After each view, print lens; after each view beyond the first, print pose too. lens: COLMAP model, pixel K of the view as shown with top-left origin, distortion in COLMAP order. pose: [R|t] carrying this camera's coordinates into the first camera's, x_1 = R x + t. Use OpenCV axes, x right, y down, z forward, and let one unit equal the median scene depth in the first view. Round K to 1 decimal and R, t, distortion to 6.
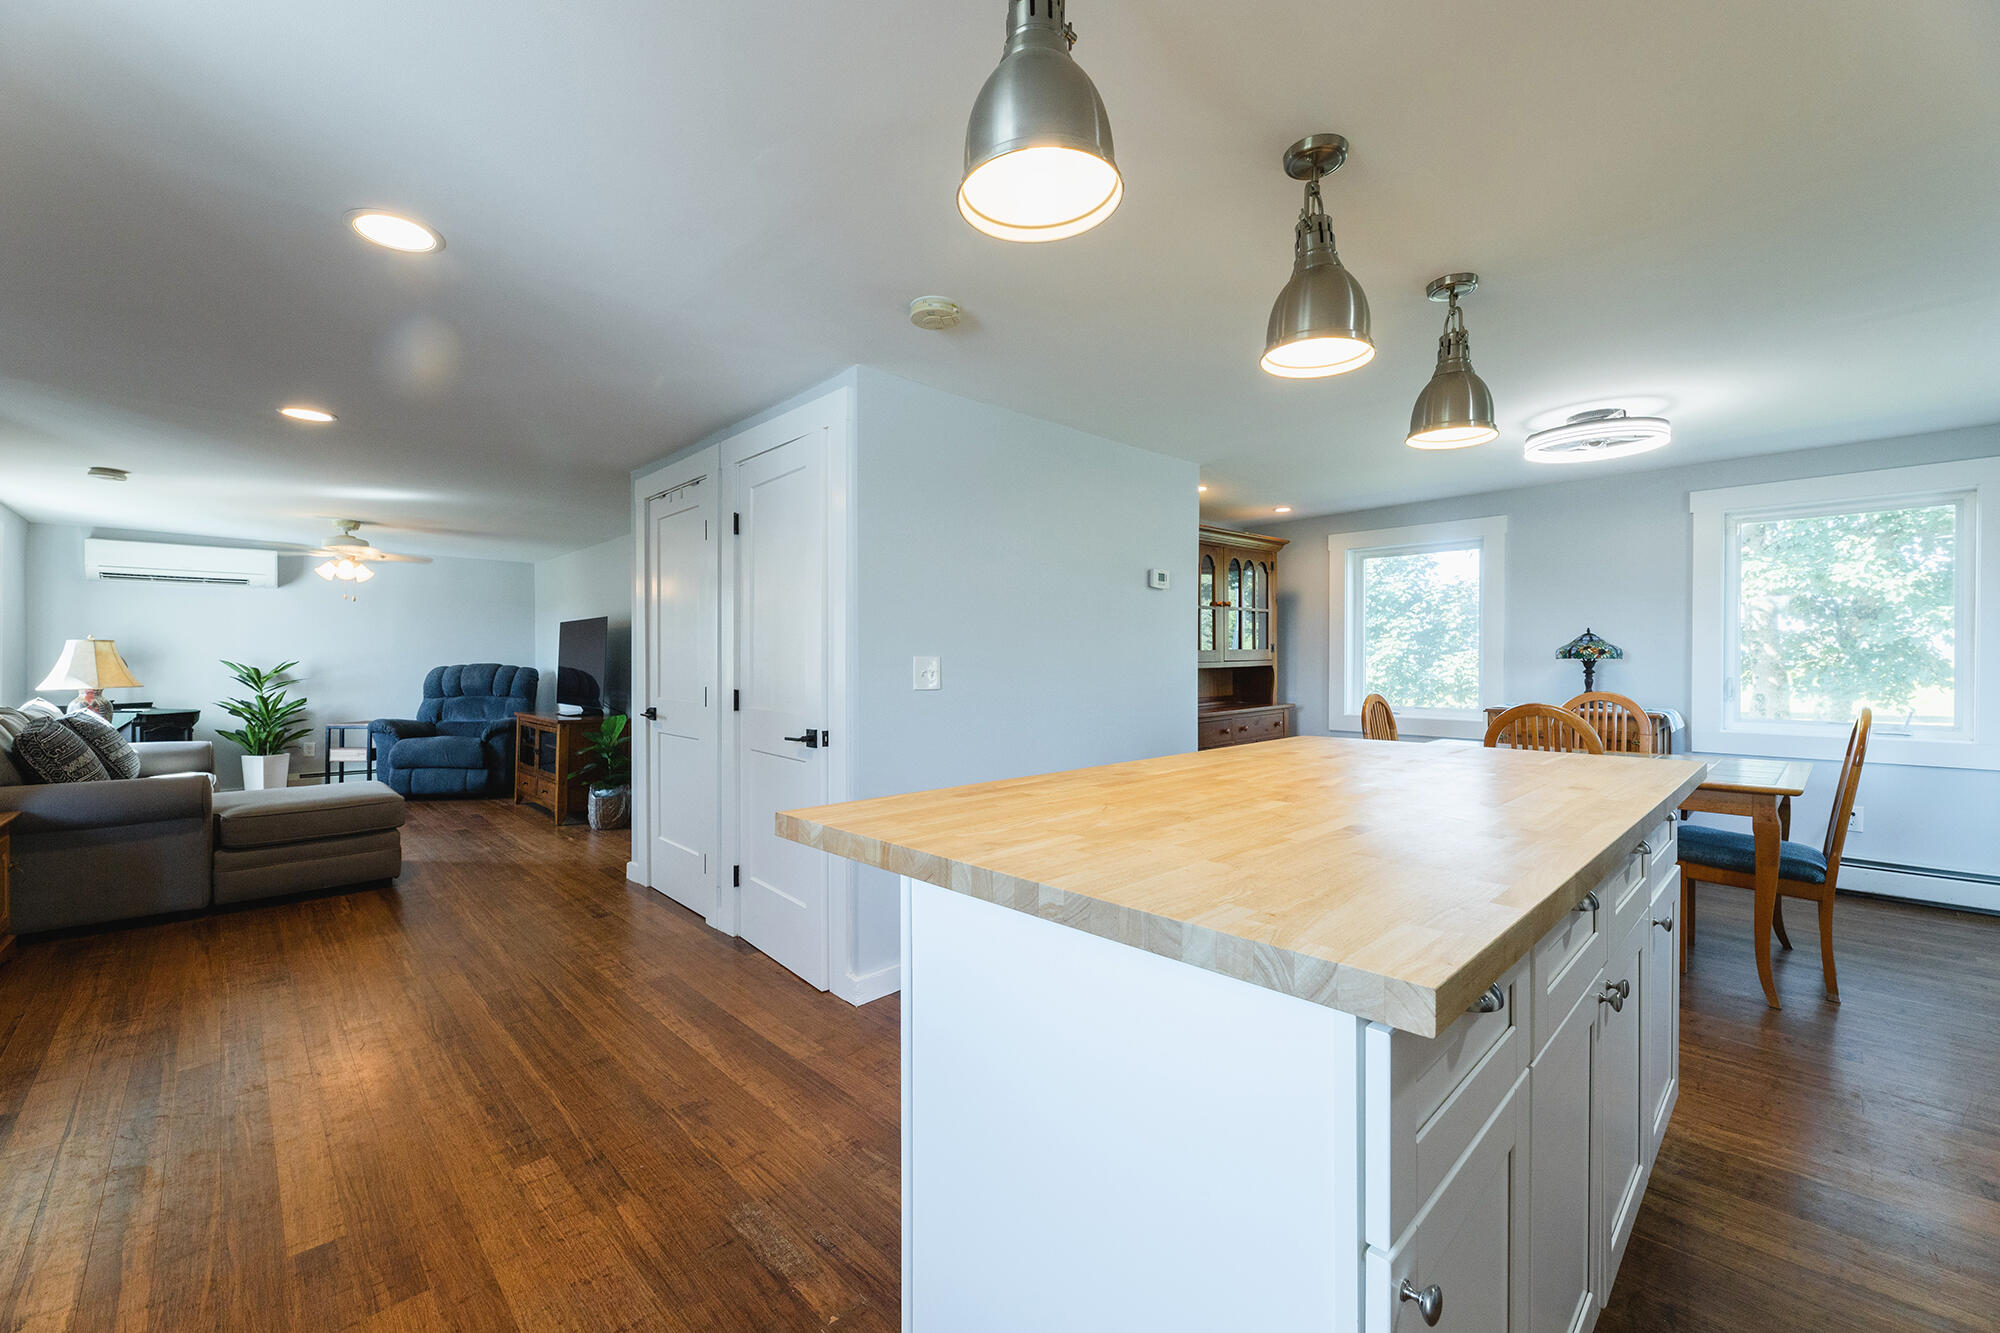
lens RADIAL K [[821.3, 0, 1001.6], [0, 821.3, 666.5], [0, 0, 1]] dist [0.000969, 0.000680]
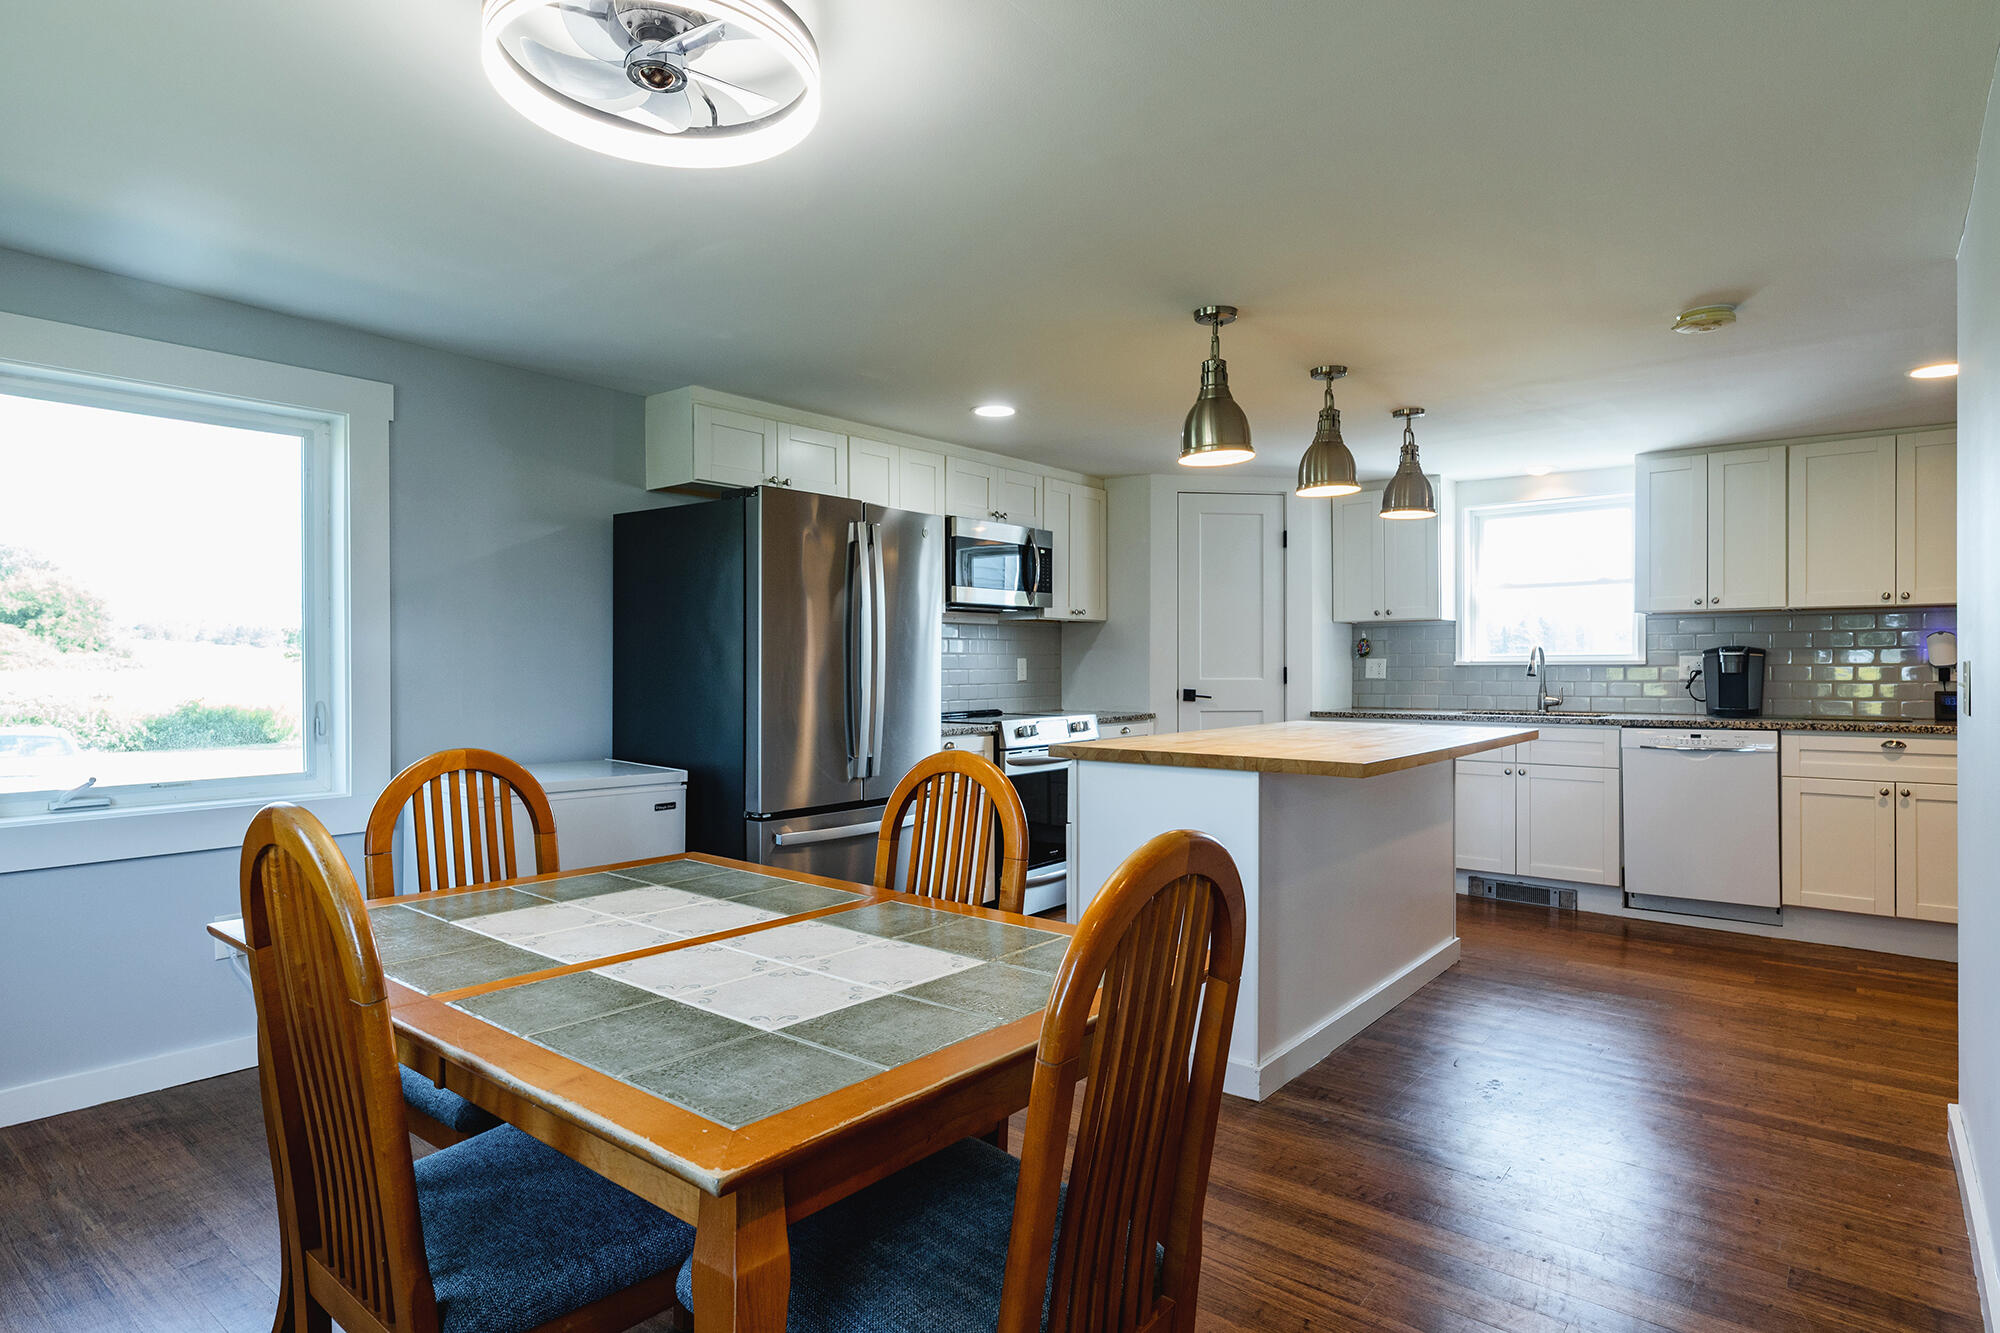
lens RADIAL K [[1063.9, 0, 1011.6], [0, 1063.9, 668.6], [0, 0, 1]] dist [-0.001915, -0.001399]
pose [[-0.991685, 0.001717, -0.128680, 0.387121], [0.000041, 0.999915, 0.013032, -0.008717], [0.128691, 0.012919, -0.991601, 0.911992]]
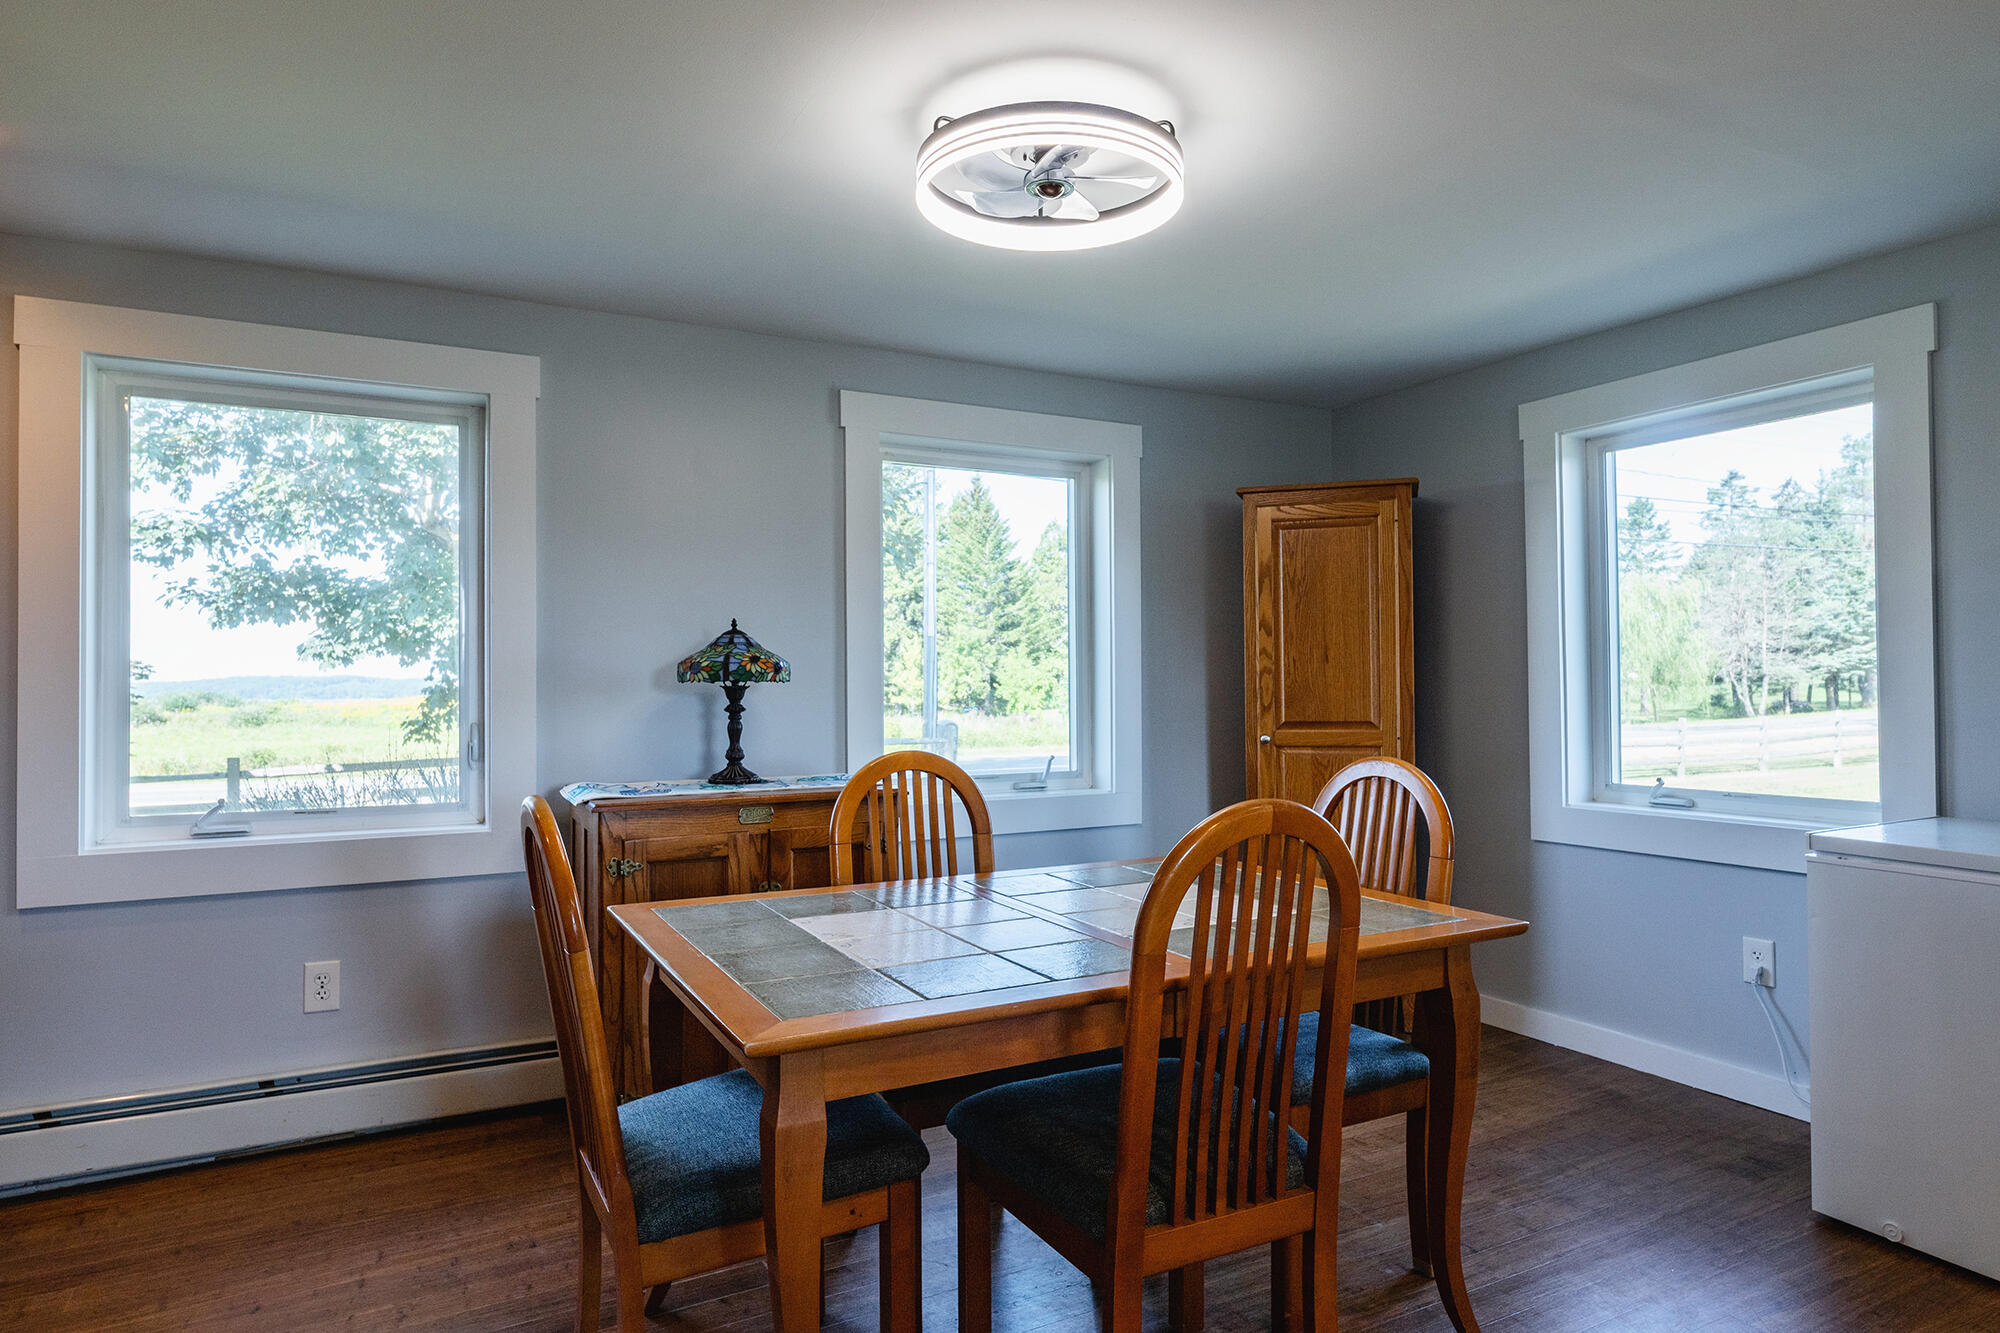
lens RADIAL K [[1211.5, 0, 992.7], [0, 1211.5, 663.6], [0, 0, 1]] dist [-0.004682, 0.000222]
pose [[0.276366, 0.014043, 0.960950, 0.057007], [0.015949, 0.999689, -0.019195, -0.003173], [-0.960920, 0.020631, 0.276056, 0.521146]]
